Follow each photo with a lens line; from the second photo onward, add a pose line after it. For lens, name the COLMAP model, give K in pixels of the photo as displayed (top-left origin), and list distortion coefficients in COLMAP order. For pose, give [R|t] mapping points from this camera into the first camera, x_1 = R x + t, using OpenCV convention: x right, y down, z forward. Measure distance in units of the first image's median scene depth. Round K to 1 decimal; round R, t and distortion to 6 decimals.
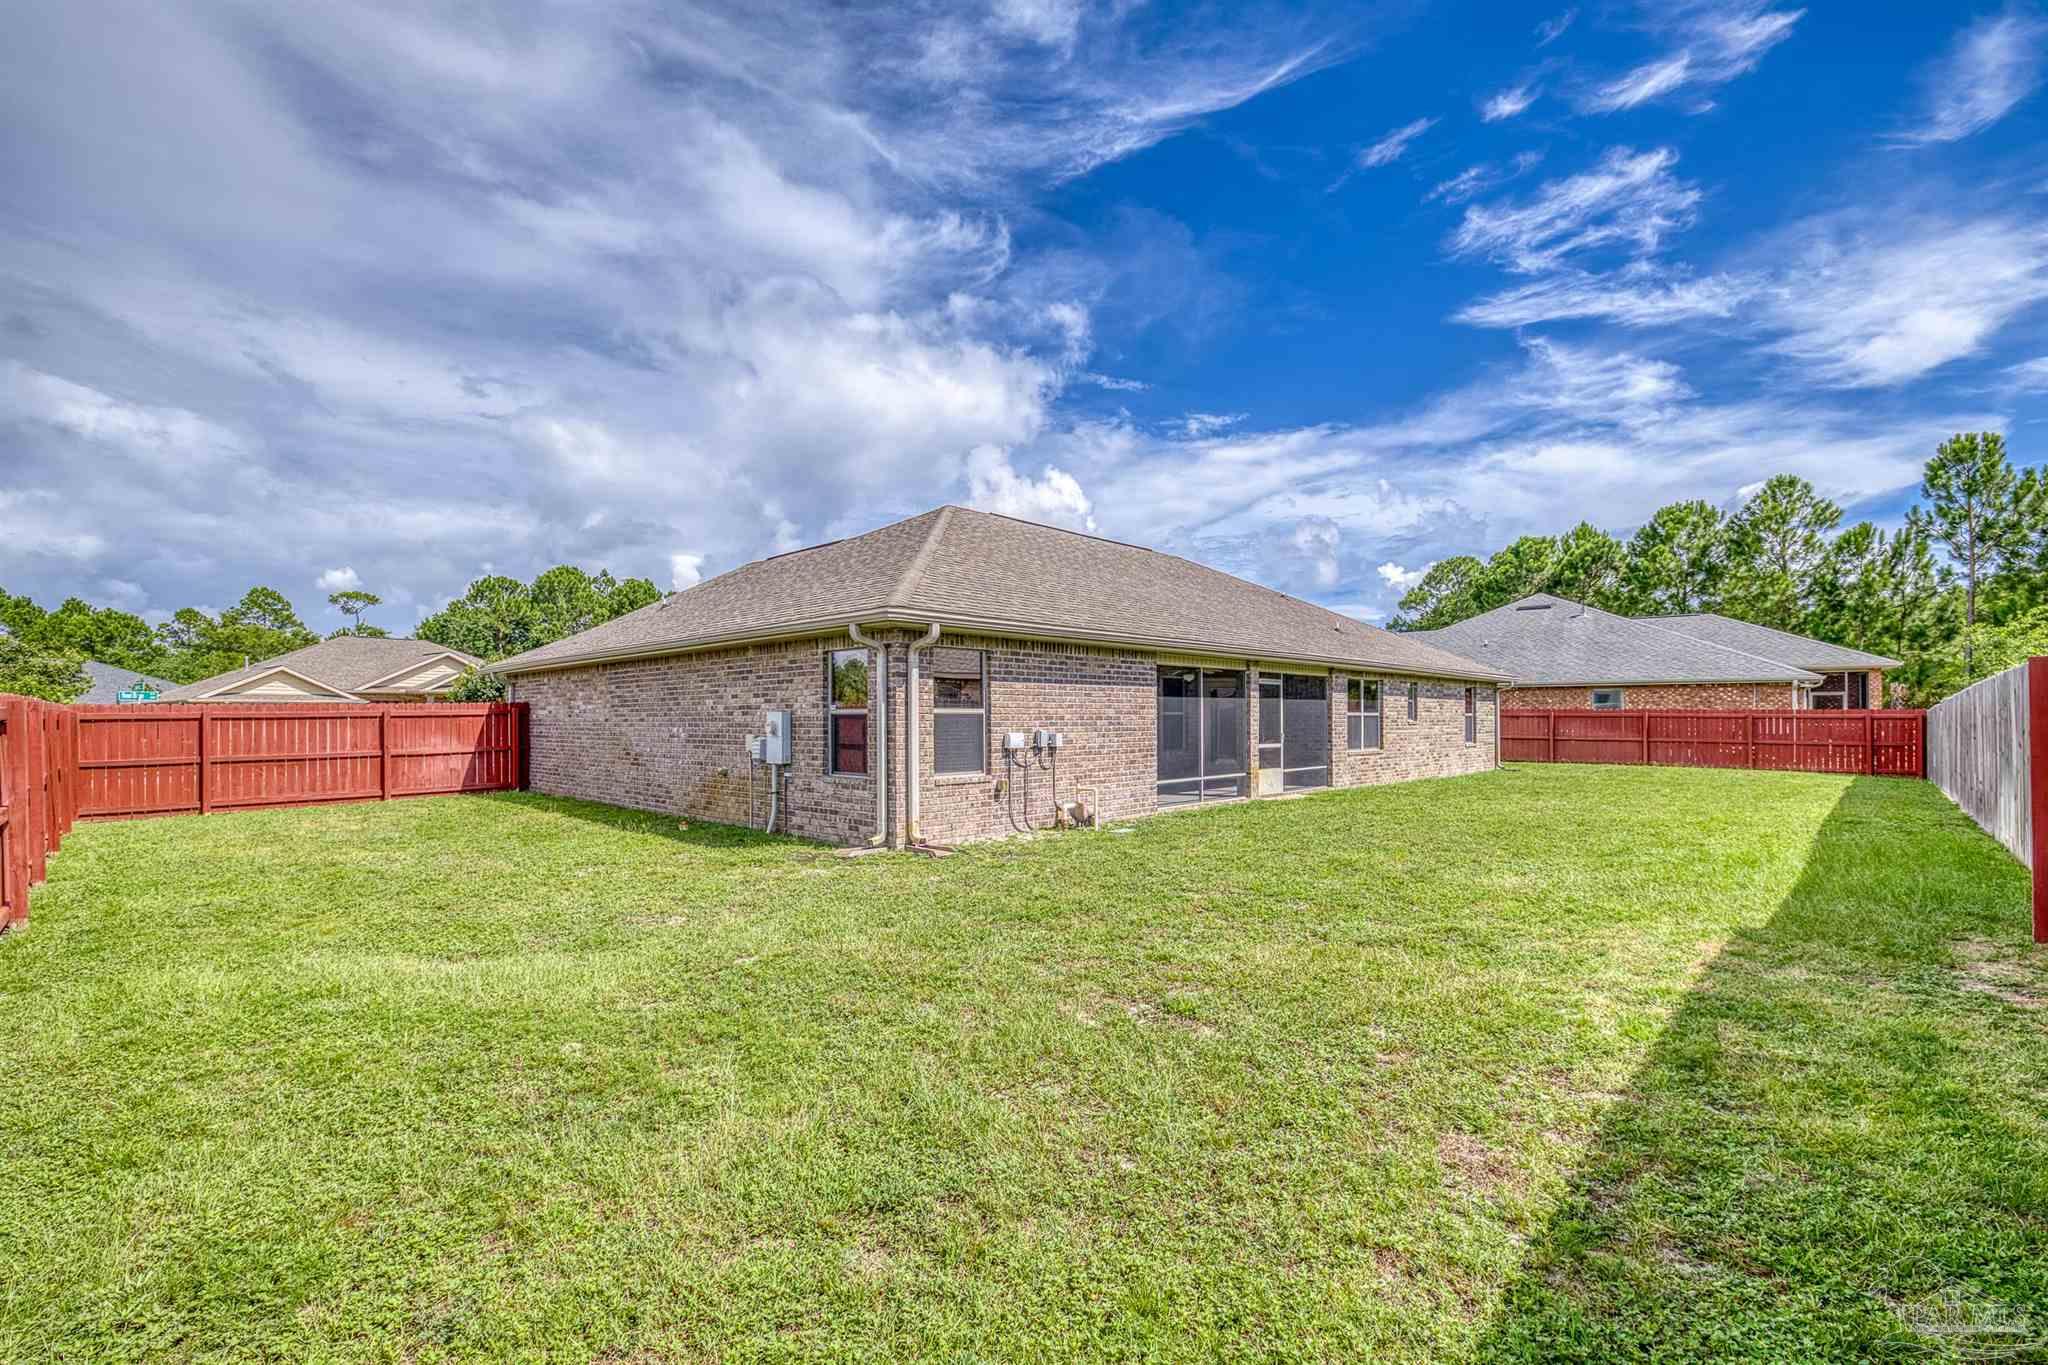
lens RADIAL K [[866.3, 0, 1013.4], [0, 866.3, 714.8], [0, 0, 1]] dist [0.000746, 0.000257]
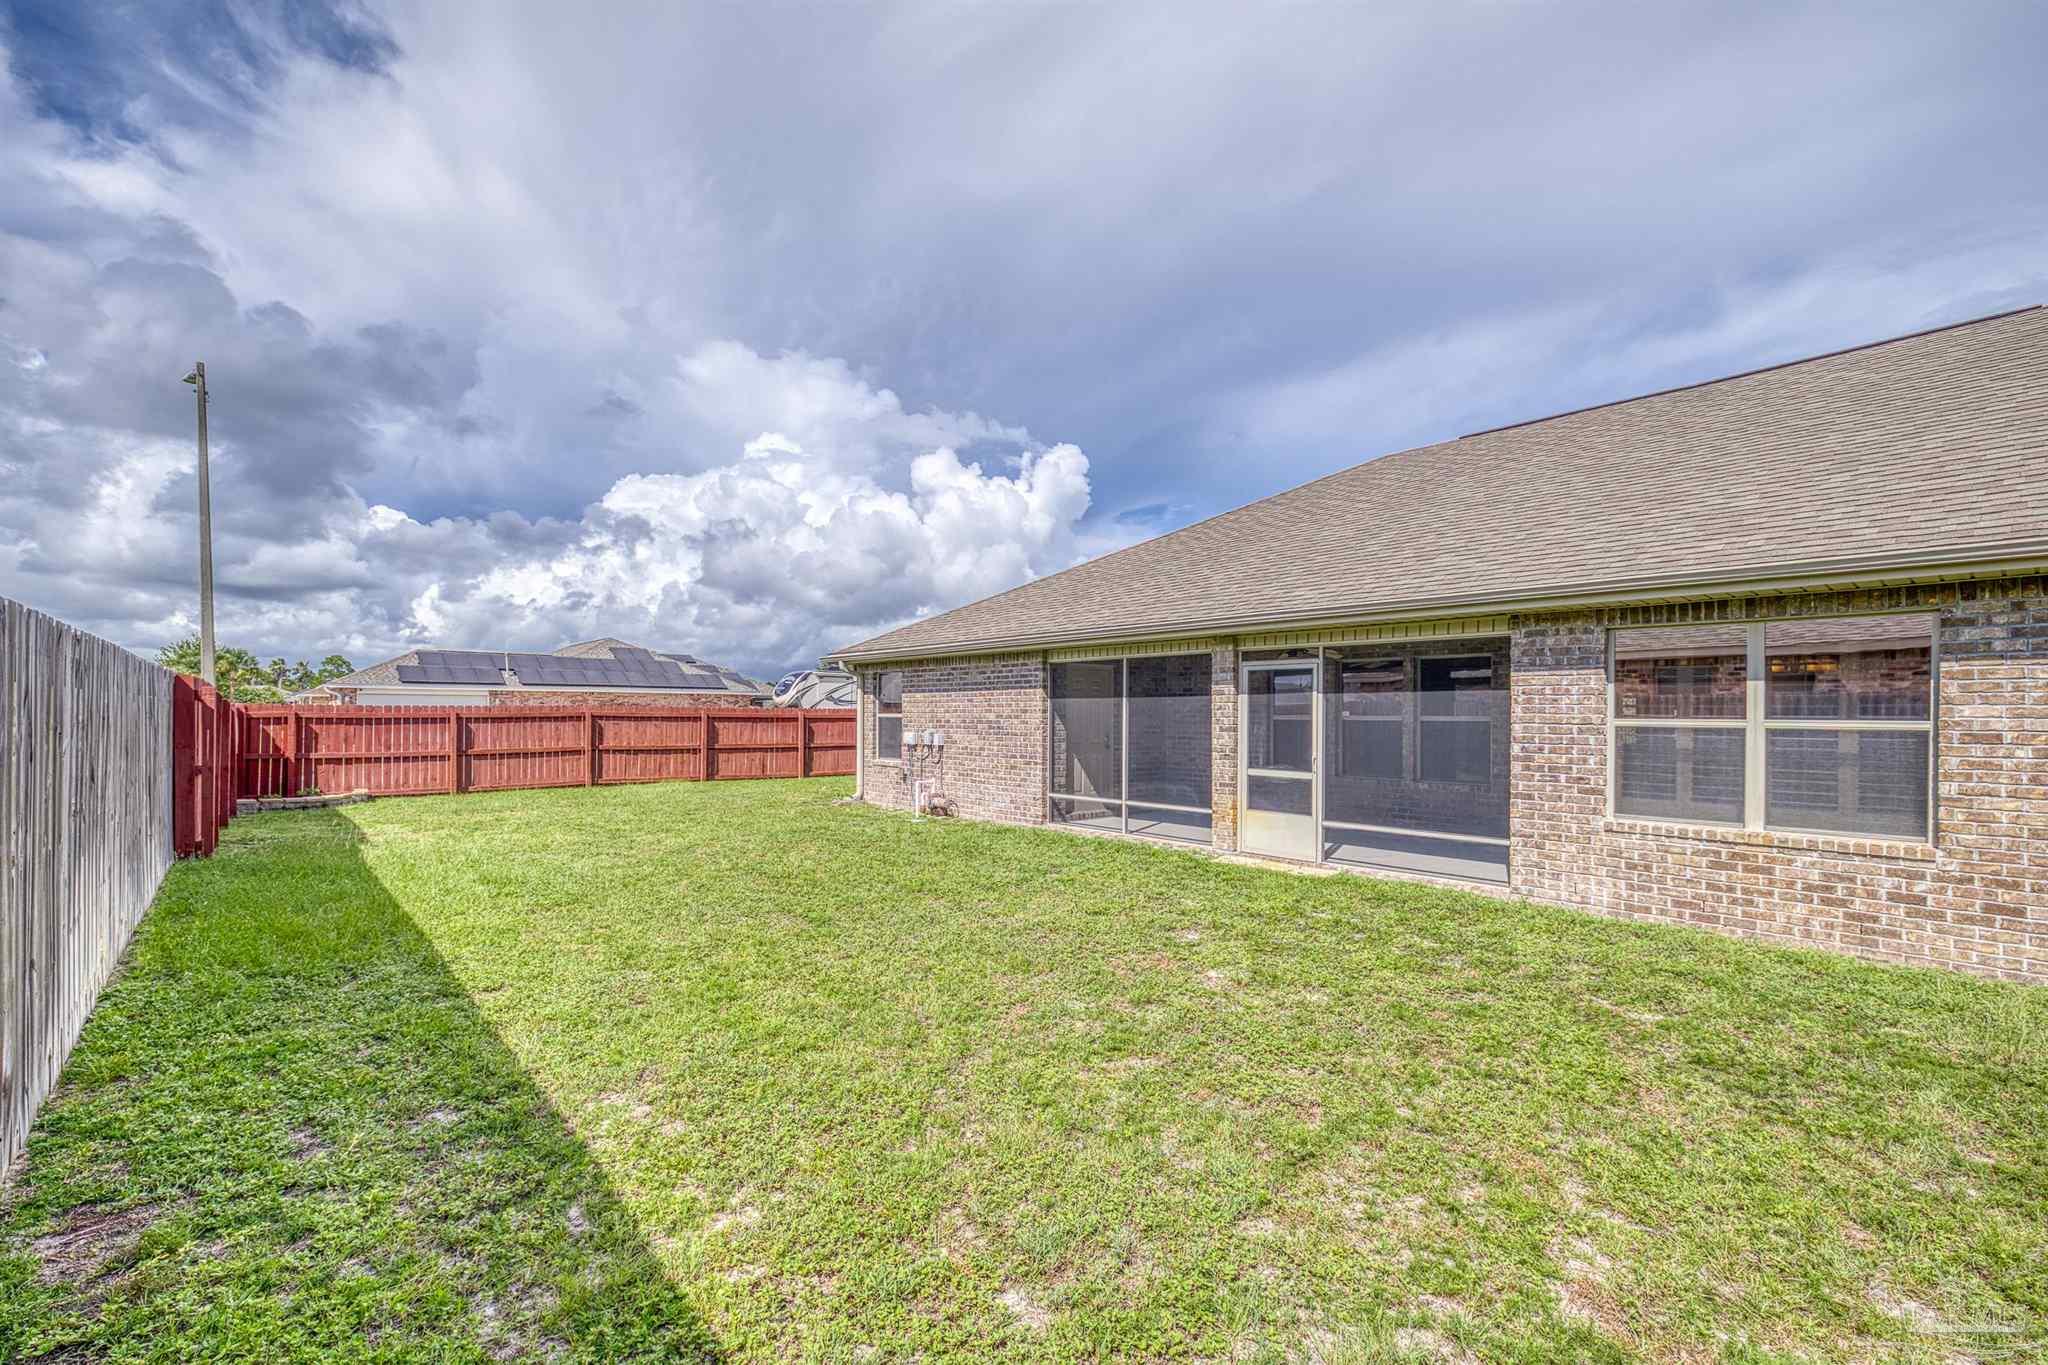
lens RADIAL K [[866.3, 0, 1013.4], [0, 866.3, 714.8], [0, 0, 1]] dist [0.000746, 0.000257]
pose [[-0.063921, -0.008015, -0.997923, 1.054452], [-0.009728, 0.999925, -0.007408, 0.002335], [0.997908, 0.009234, -0.063994, 1.008437]]
